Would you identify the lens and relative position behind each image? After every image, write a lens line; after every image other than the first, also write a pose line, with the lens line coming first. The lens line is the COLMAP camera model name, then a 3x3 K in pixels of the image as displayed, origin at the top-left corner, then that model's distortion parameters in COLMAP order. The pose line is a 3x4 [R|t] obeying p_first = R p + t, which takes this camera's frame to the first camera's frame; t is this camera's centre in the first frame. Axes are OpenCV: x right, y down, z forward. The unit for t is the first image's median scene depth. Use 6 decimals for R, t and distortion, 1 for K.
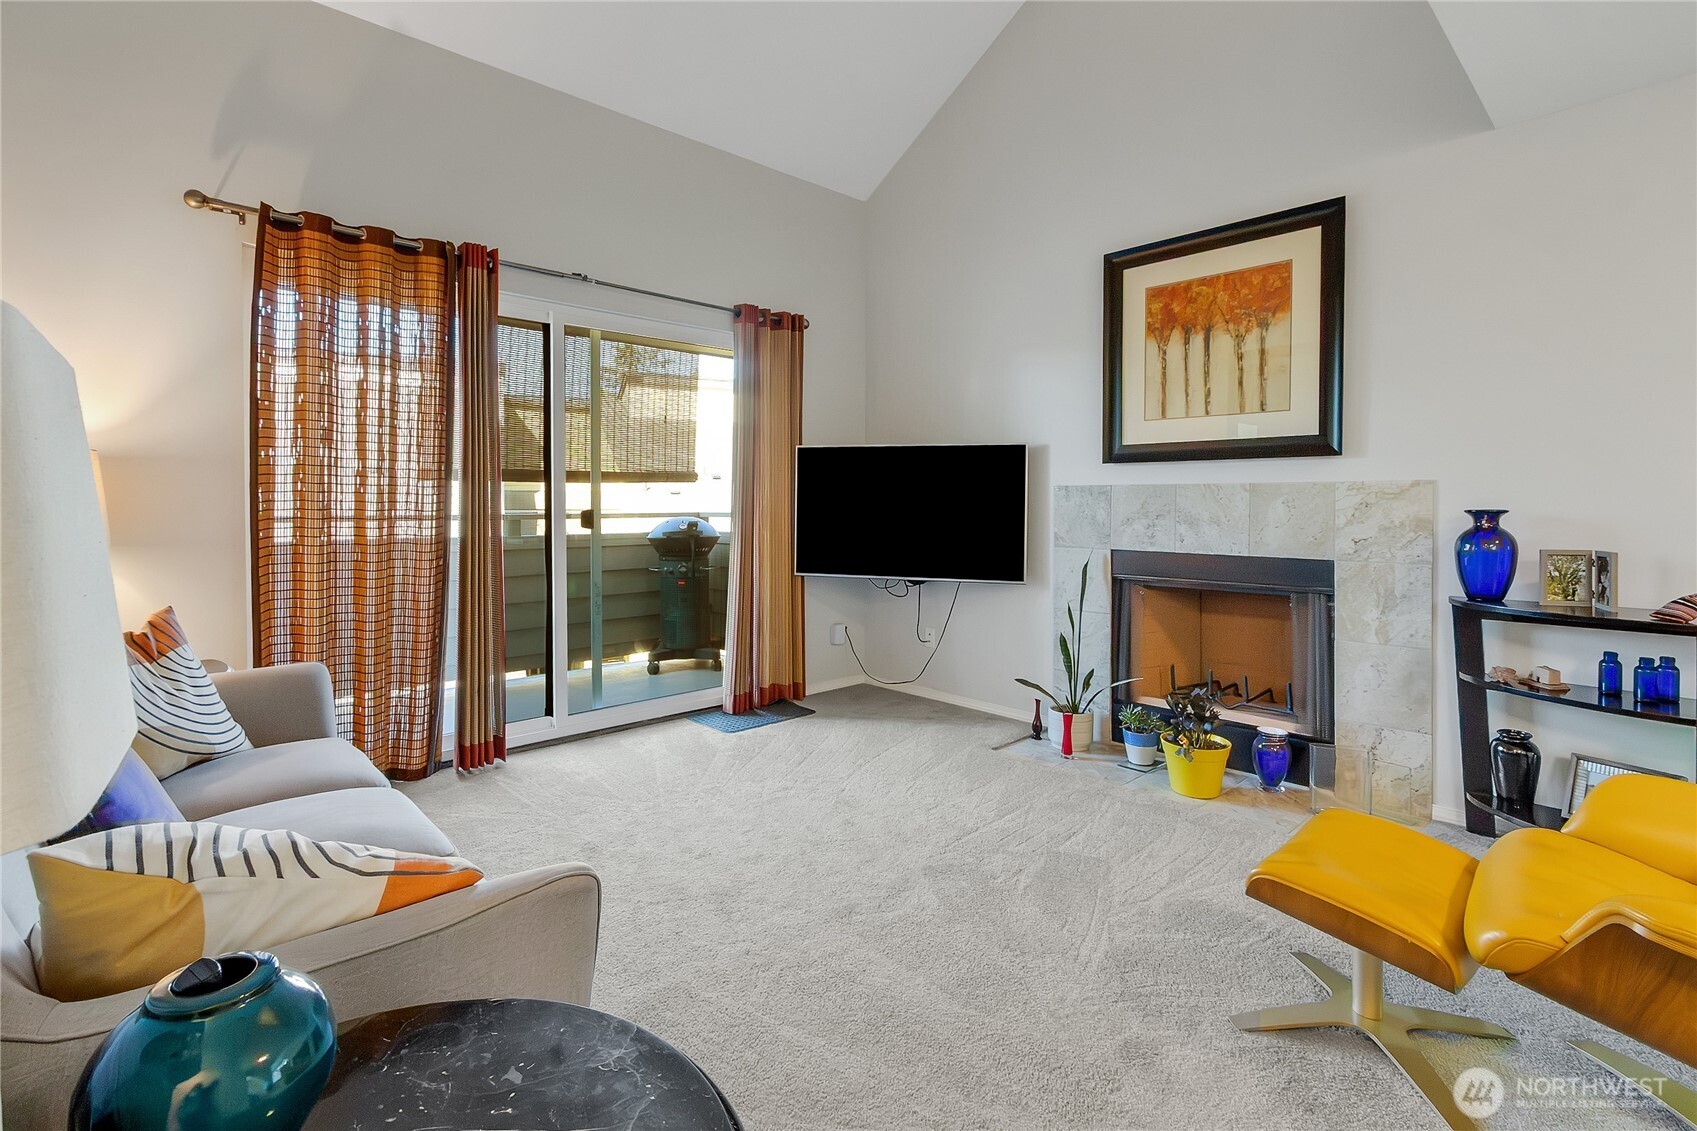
lens RADIAL K [[796.1, 0, 838.7], [0, 796.1, 511.9], [0, 0, 1]] dist [0.001915, -0.000049]
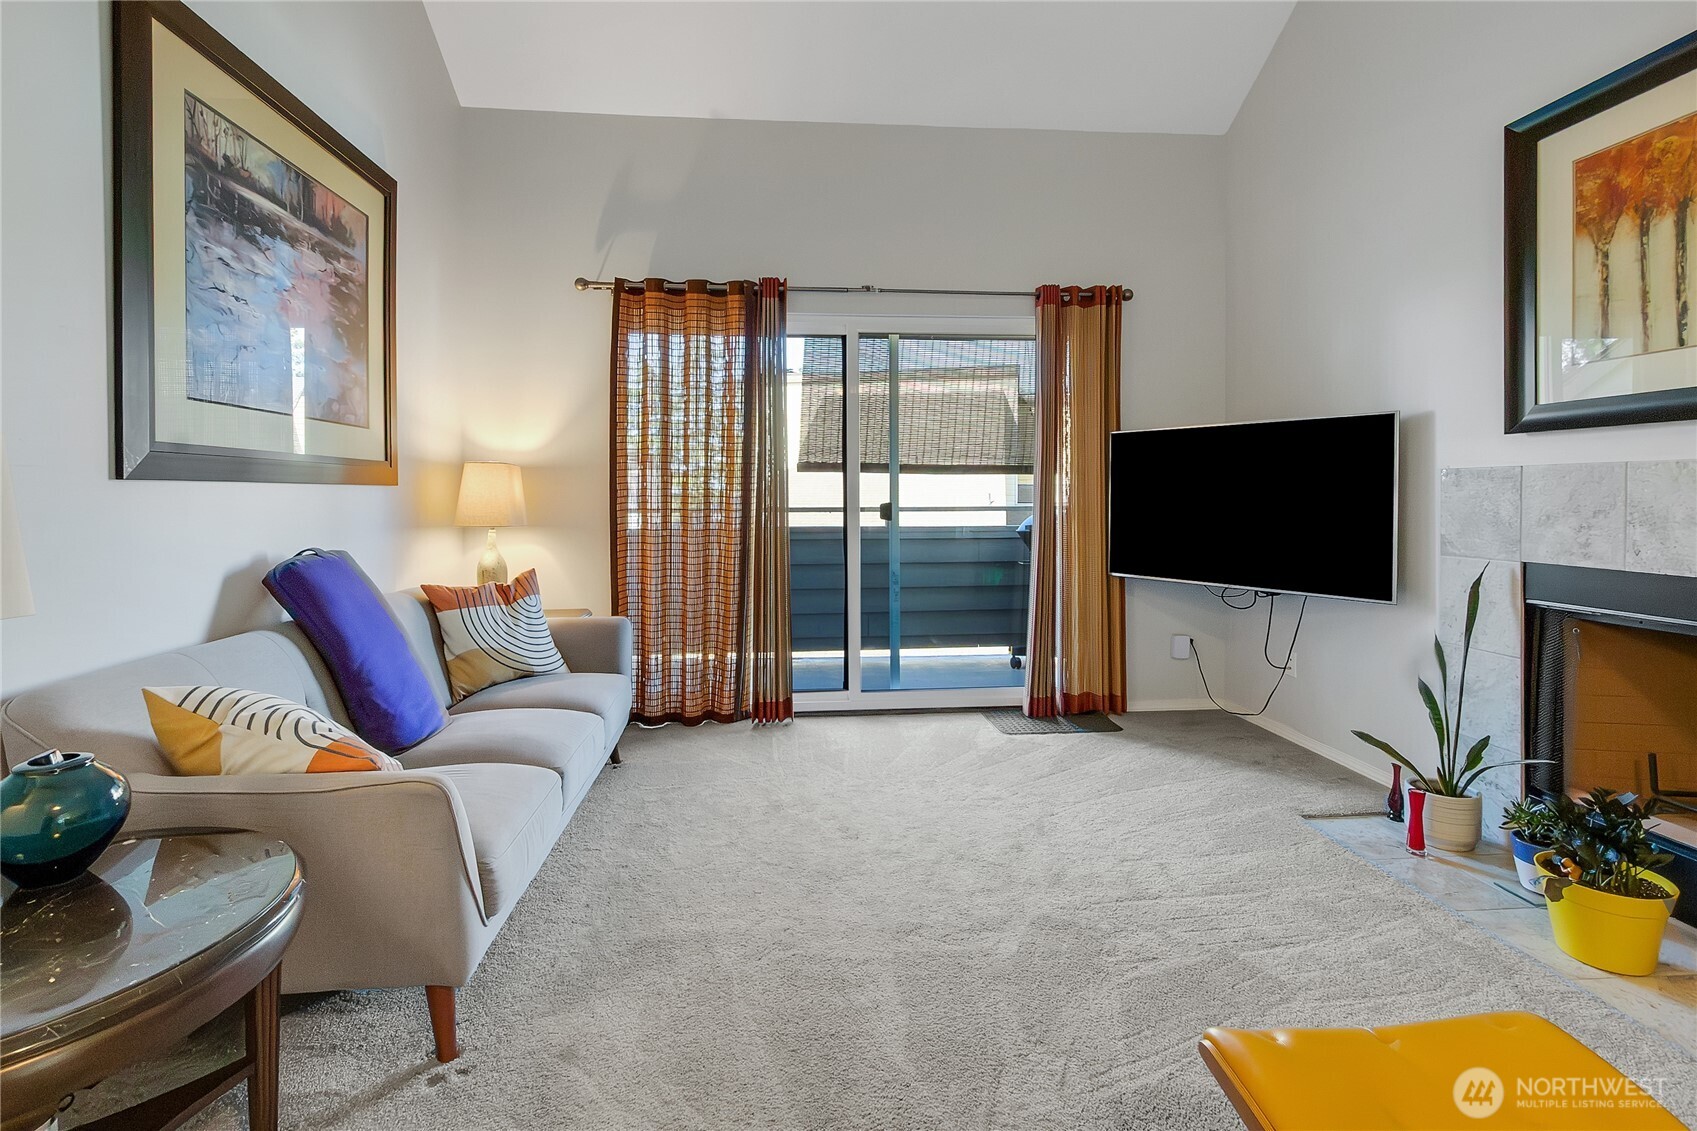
lens RADIAL K [[795.1, 0, 842.9], [0, 795.1, 504.0], [0, 0, 1]] dist [0.001149, -0.000015]
pose [[0.788384, 0.000773, -0.615183, 0.320060], [-0.002413, 0.999995, -0.001836, 0.000747], [0.615178, 0.002932, 0.788382, 0.126493]]
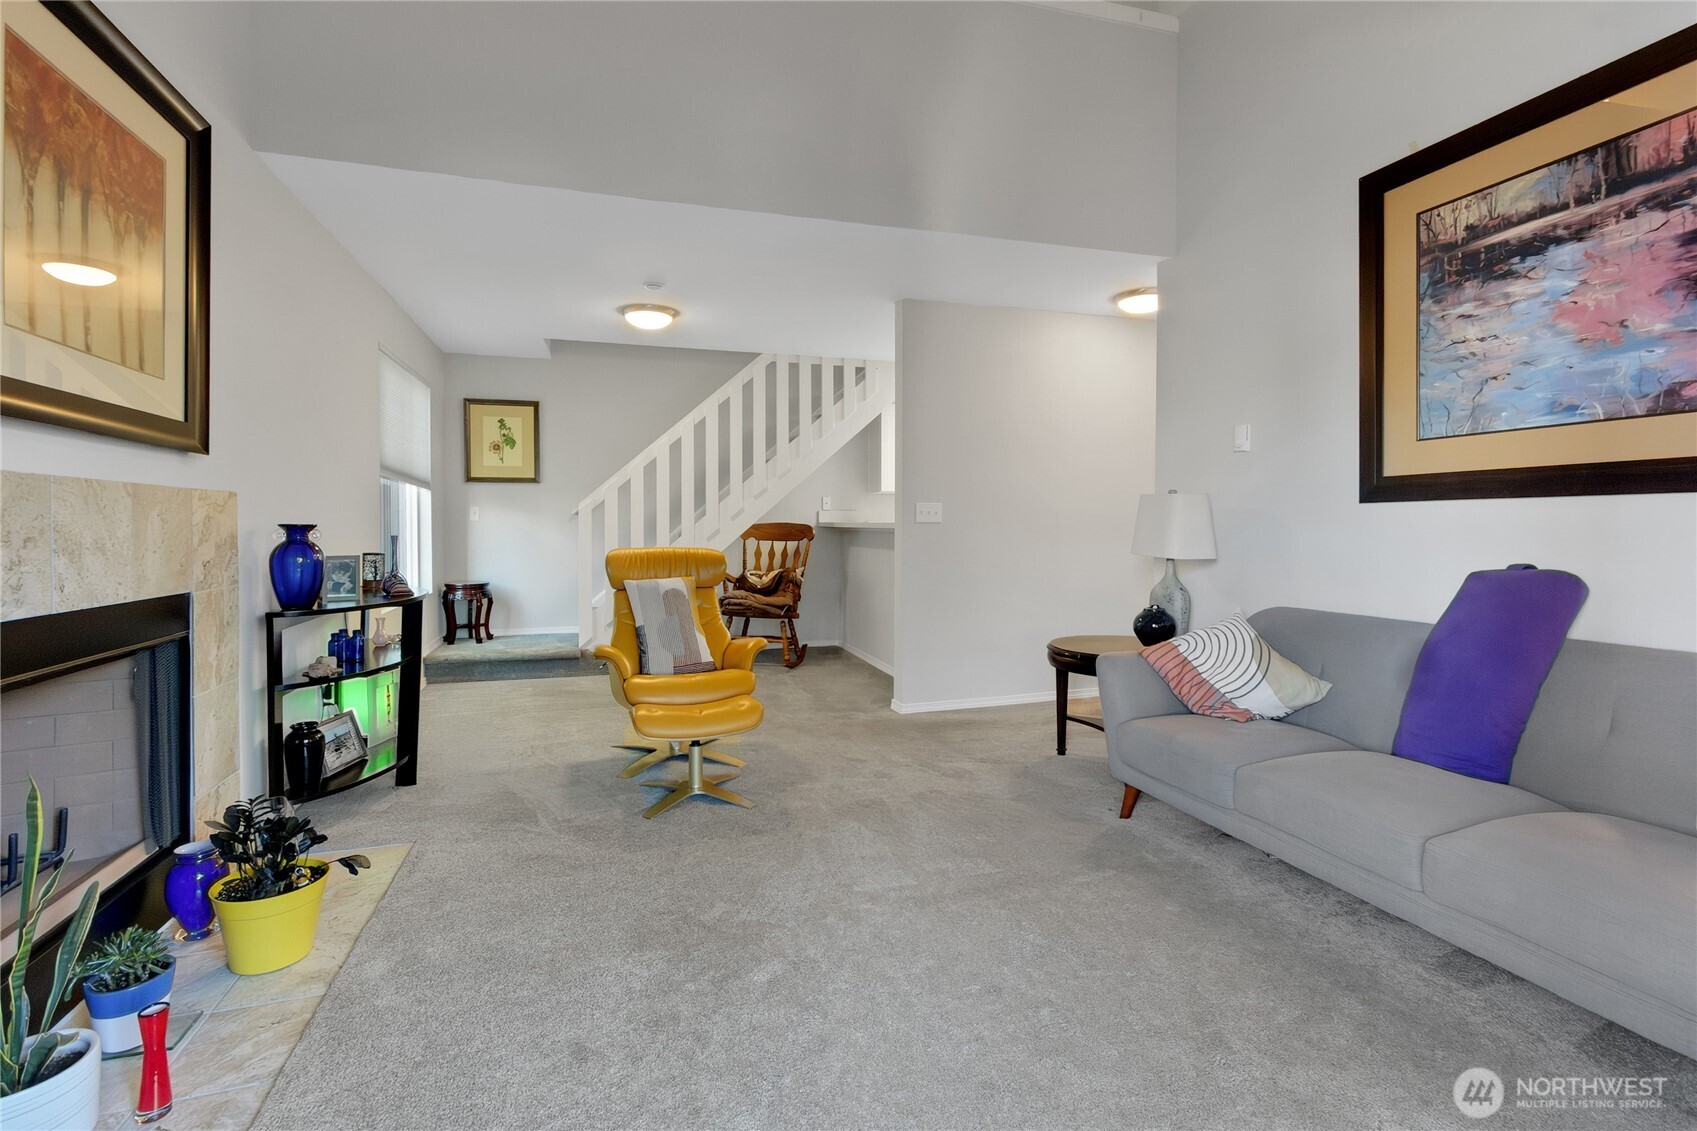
lens RADIAL K [[778.6, 0, 850.7], [0, 778.6, 541.2], [0, 0, 1]] dist [0.000441, 0.000253]
pose [[-0.908480, -0.006236, 0.417883, -0.221692], [0.007799, 0.999462, 0.031870, -0.005313], [-0.417857, 0.032212, -0.907942, 1.220283]]
